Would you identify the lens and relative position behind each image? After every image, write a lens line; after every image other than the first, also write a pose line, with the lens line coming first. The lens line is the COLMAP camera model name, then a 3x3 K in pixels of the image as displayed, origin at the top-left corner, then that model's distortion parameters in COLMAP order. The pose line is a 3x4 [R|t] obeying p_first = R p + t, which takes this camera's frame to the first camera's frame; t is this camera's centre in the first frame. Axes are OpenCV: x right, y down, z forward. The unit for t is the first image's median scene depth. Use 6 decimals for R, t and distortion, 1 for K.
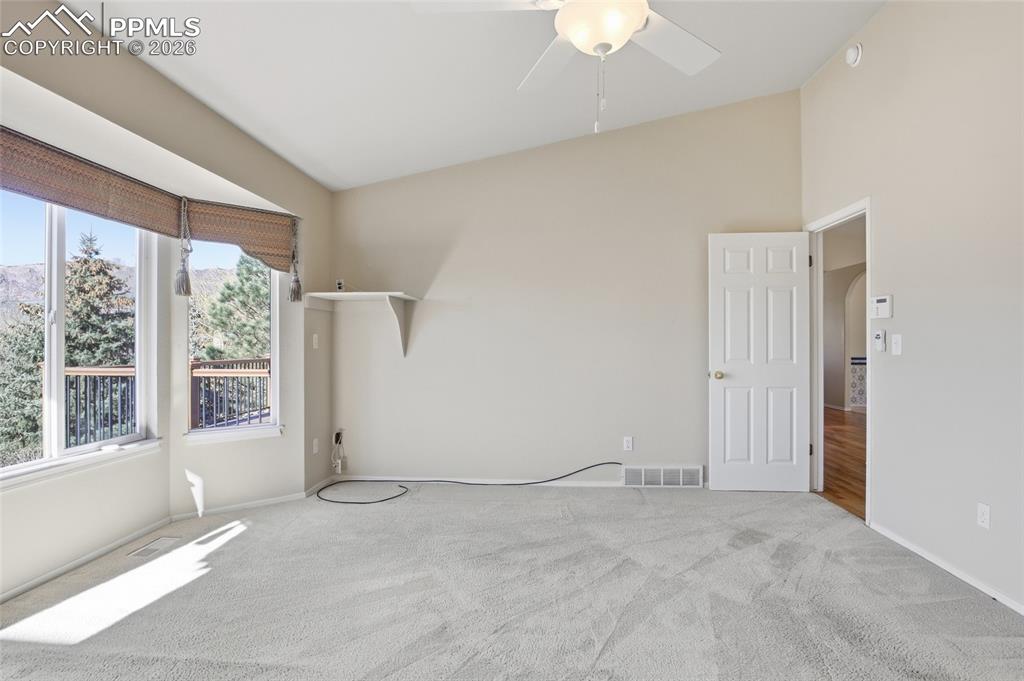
lens RADIAL K [[509.7, 0, 512.2], [0, 509.7, 341.0], [0, 0, 1]] dist [-0.022634, -0.003576]
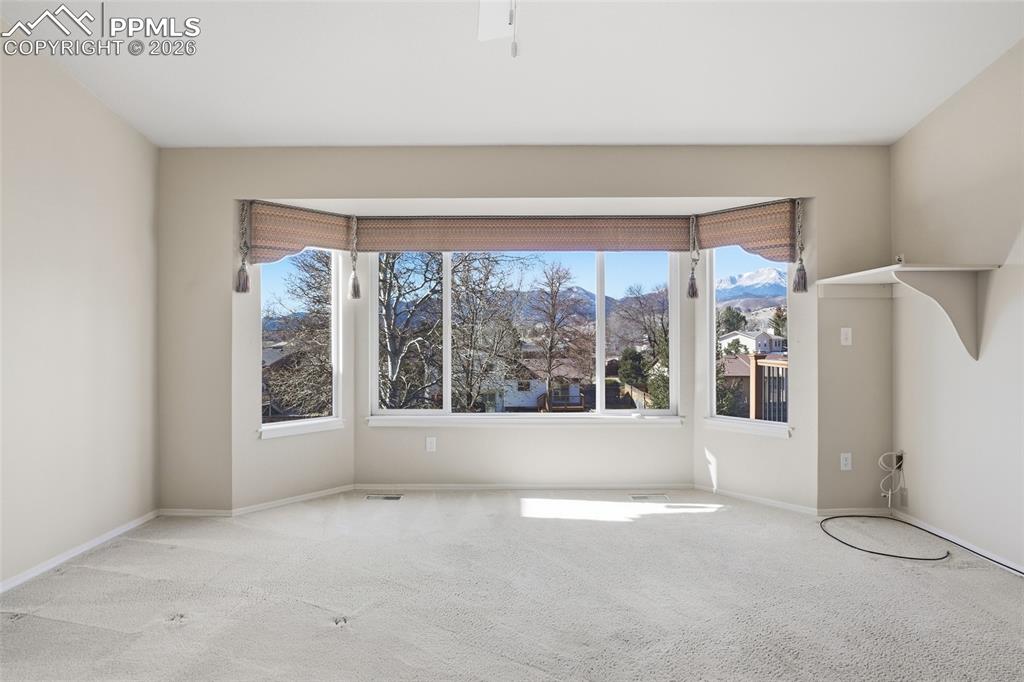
lens RADIAL K [[509.7, 0, 515.6], [0, 509.7, 343.2], [0, 0, 1]] dist [-0.022634, -0.003576]
pose [[0.072815, 0.007346, -0.997318, 0.456706], [0.007988, 0.999936, 0.007949, 0.000536], [0.997313, -0.008546, 0.072752, 0.454559]]
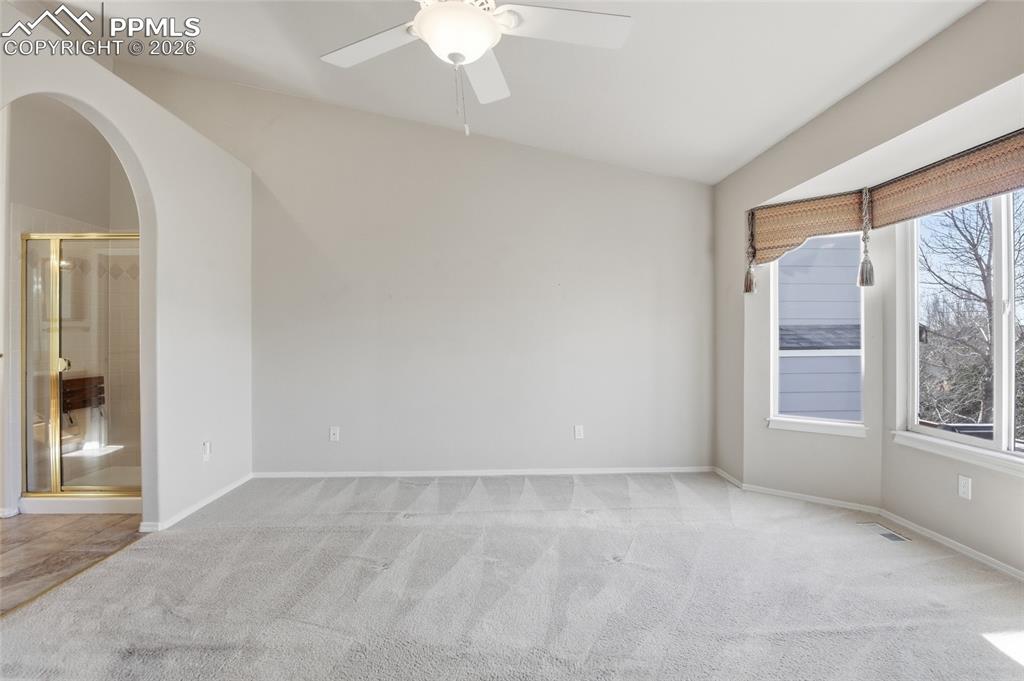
lens RADIAL K [[509.7, 0, 517.0], [0, 509.7, 337.7], [0, 0, 1]] dist [-0.022634, -0.003576]
pose [[-0.993164, 0.003401, -0.116675, 0.088118], [0.003736, 0.999989, -0.002658, 0.004648], [0.116664, -0.003076, -0.993167, 1.006925]]
